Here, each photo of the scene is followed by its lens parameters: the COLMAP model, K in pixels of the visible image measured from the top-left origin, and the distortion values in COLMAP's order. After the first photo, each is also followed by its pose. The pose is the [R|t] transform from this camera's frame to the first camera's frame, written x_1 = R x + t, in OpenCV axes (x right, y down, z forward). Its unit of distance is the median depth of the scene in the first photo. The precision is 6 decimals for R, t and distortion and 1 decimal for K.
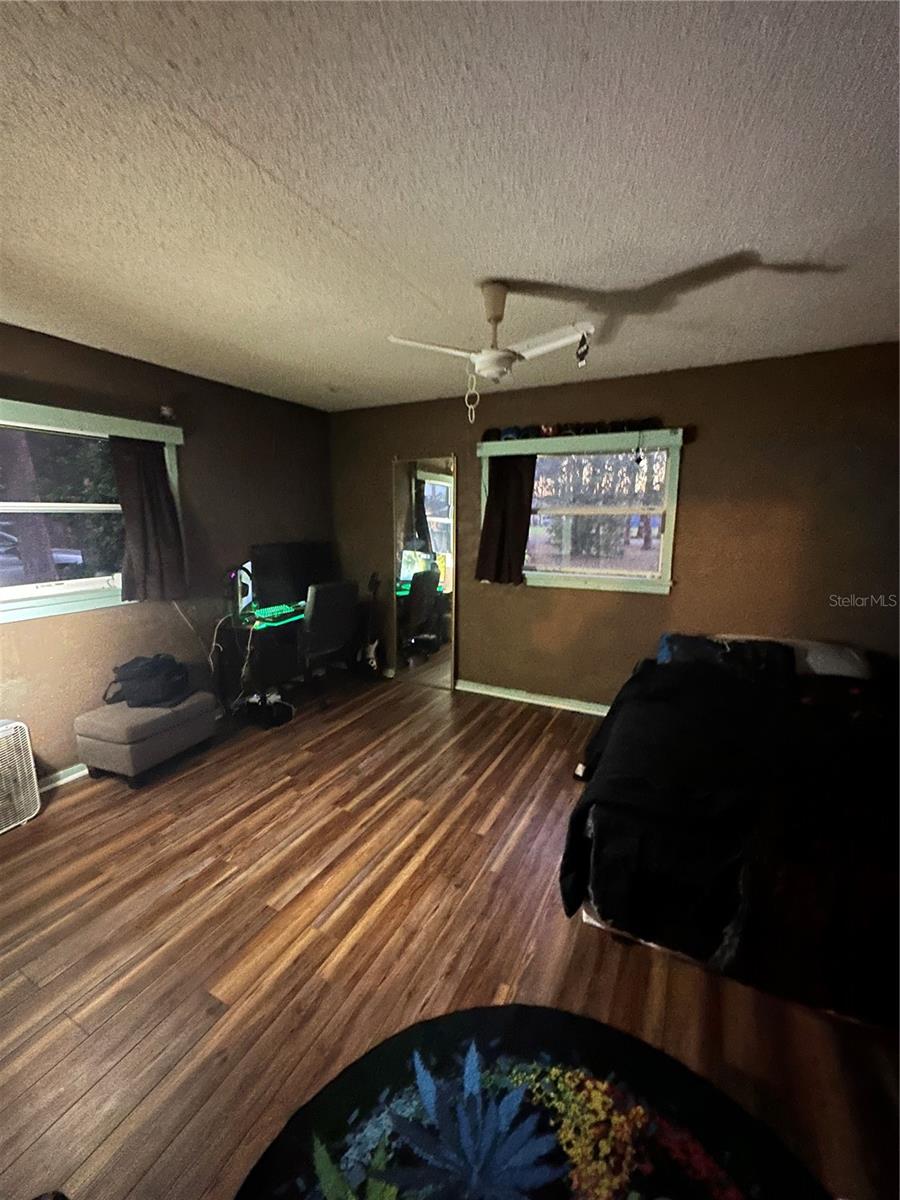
lens RADIAL K [[482.6, 0, 452.7], [0, 482.6, 601.0], [0, 0, 1]] dist [-0.002181, 0.000384]
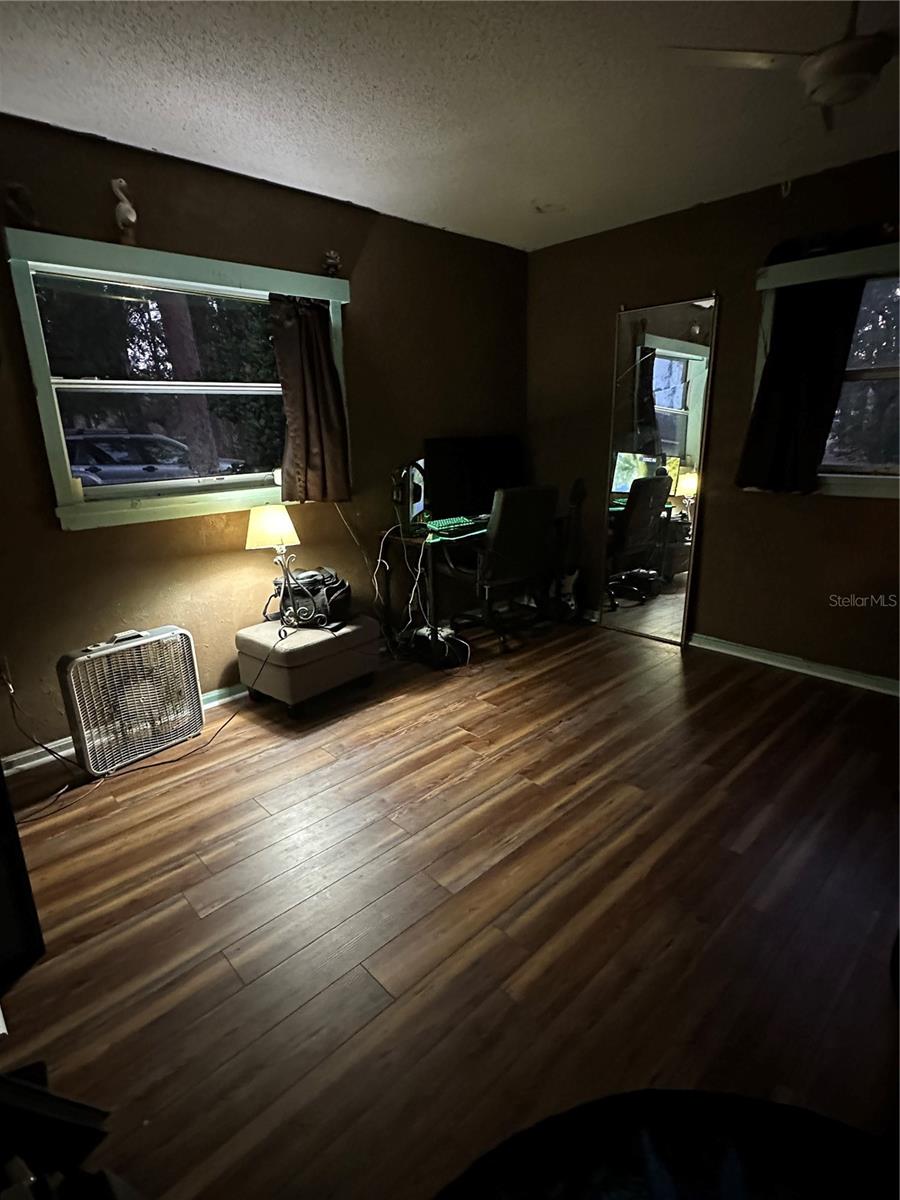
lens RADIAL K [[595.4, 0, 448.4], [0, 595.4, 599.3], [0, 0, 1]] dist [0.016900, -0.001510]
pose [[0.945734, 0.066986, -0.317963, -0.063077], [-0.037102, 0.994382, 0.099133, 0.051835], [0.322818, -0.081957, 0.942906, 0.089118]]
